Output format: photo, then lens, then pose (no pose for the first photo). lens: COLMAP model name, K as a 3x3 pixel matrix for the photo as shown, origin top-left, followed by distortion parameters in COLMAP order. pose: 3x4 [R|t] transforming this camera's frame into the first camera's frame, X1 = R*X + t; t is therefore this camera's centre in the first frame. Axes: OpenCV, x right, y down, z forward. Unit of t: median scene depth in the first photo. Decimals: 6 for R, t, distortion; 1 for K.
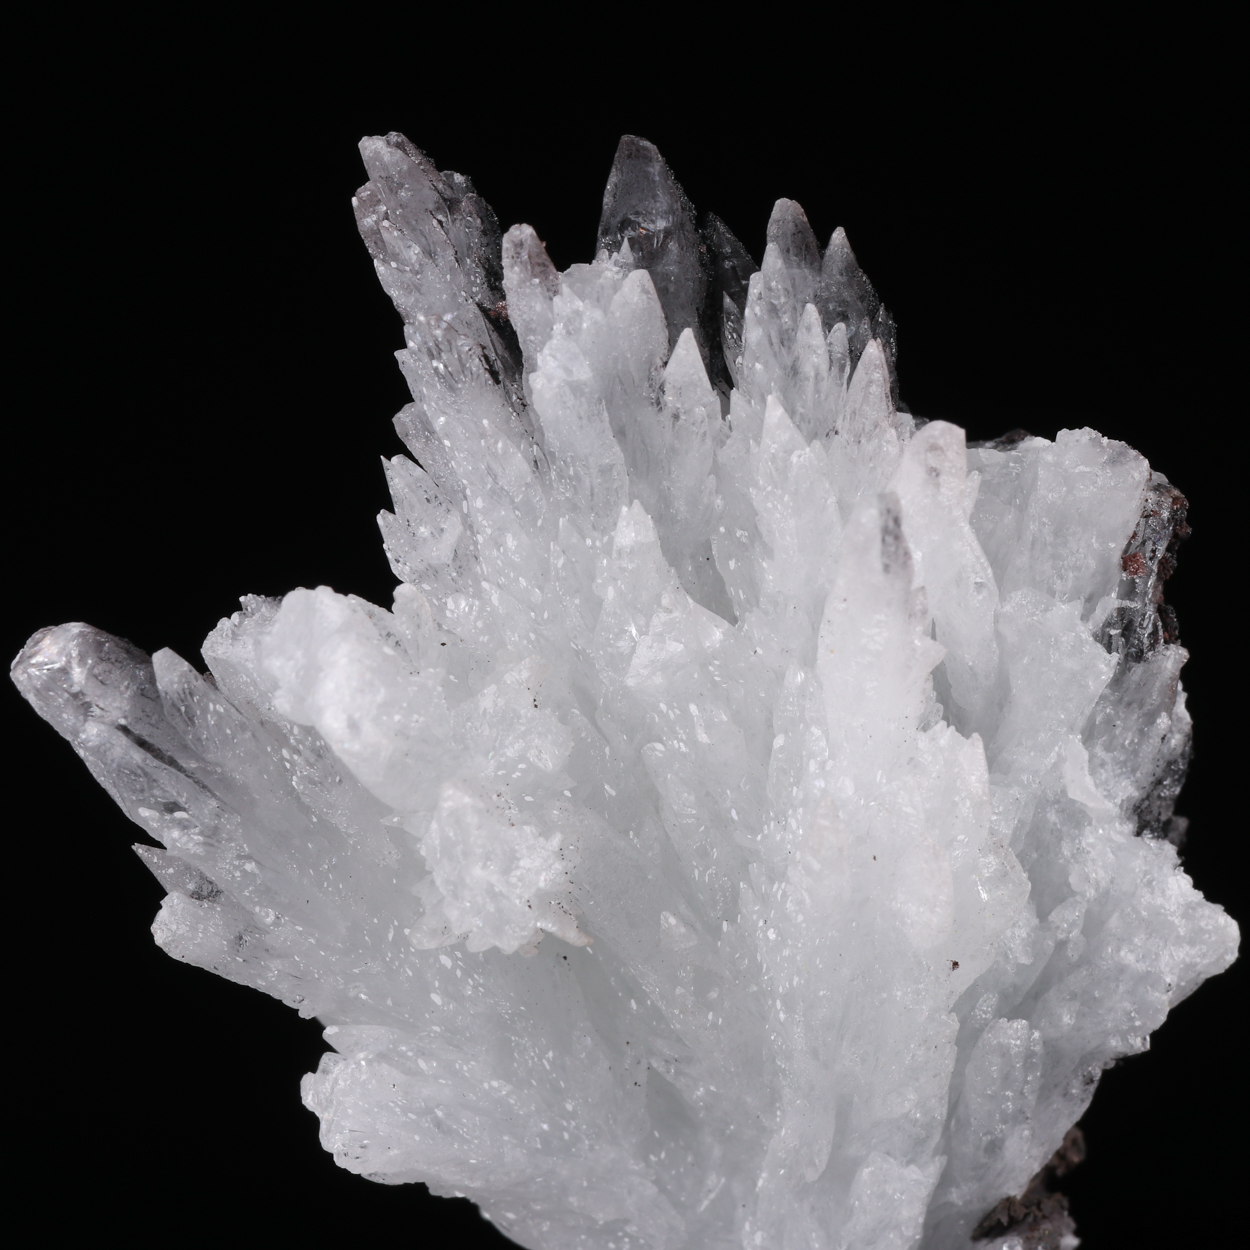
lens RADIAL K [[7004.1, 0, 626.0], [0, 7004.1, 622.8], [0, 0, 1]] dist [0.143915, 0.000000]
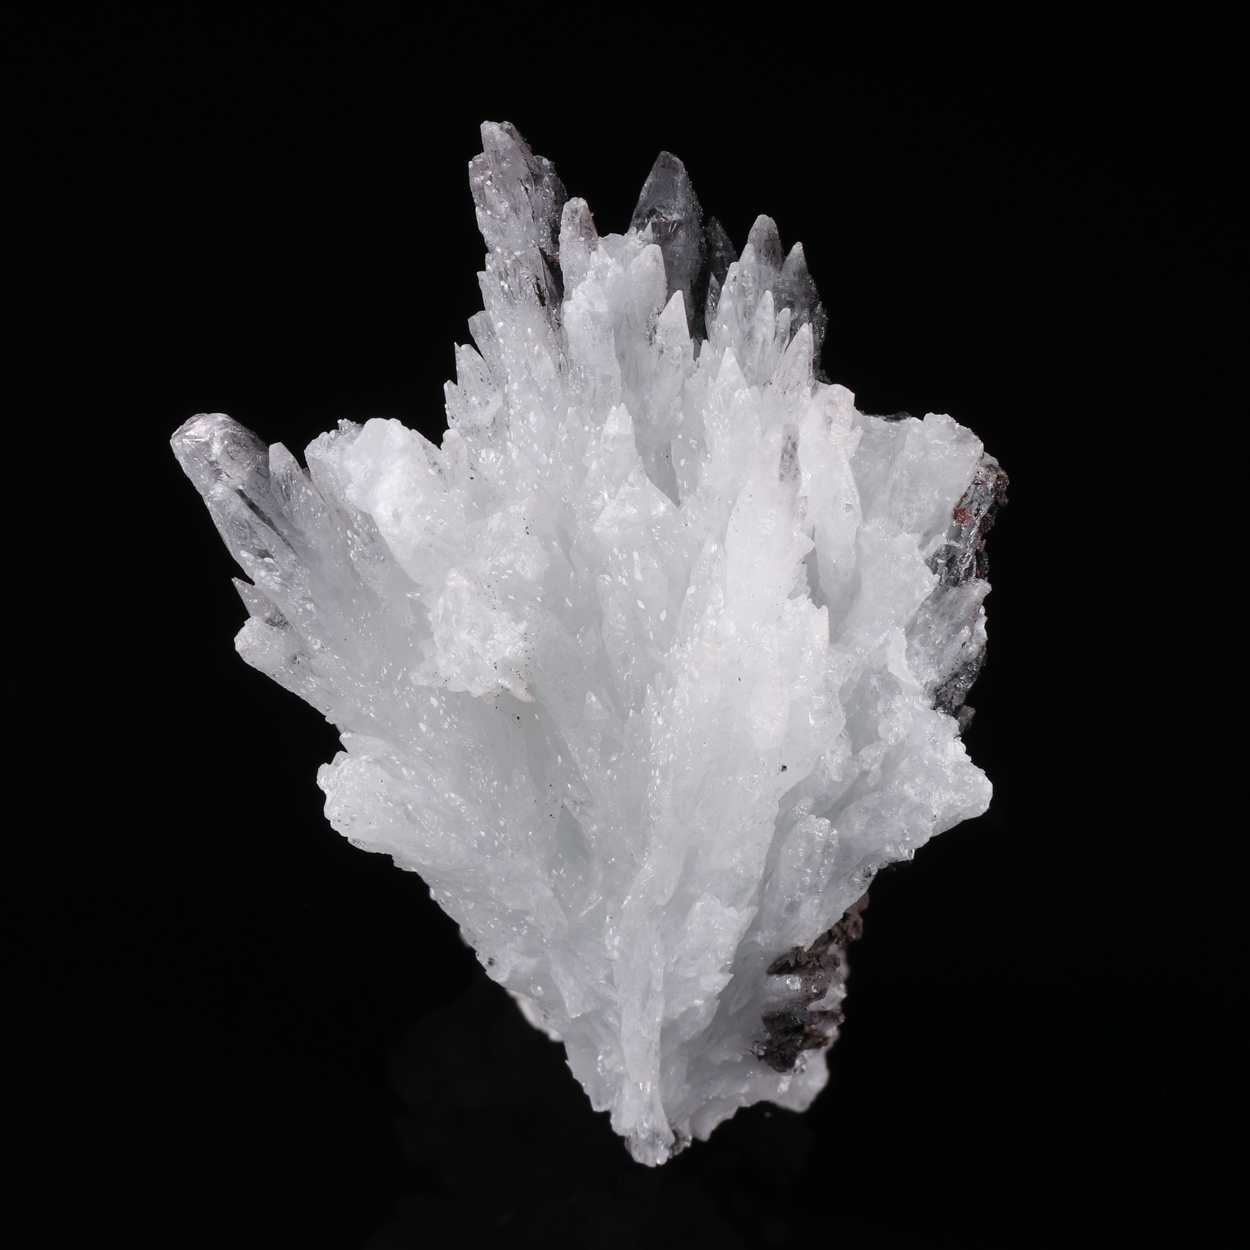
lens RADIAL K [[7004.1, 0, 624.0], [0, 7004.1, 626.6], [0, 0, 1]] dist [0.143915, 0.000000]
pose [[0.981963, 0.185380, -0.037183, 0.062486], [-0.186342, 0.982185, -0.024291, 0.061140], [0.032018, 0.030781, 0.999013, -0.419520]]
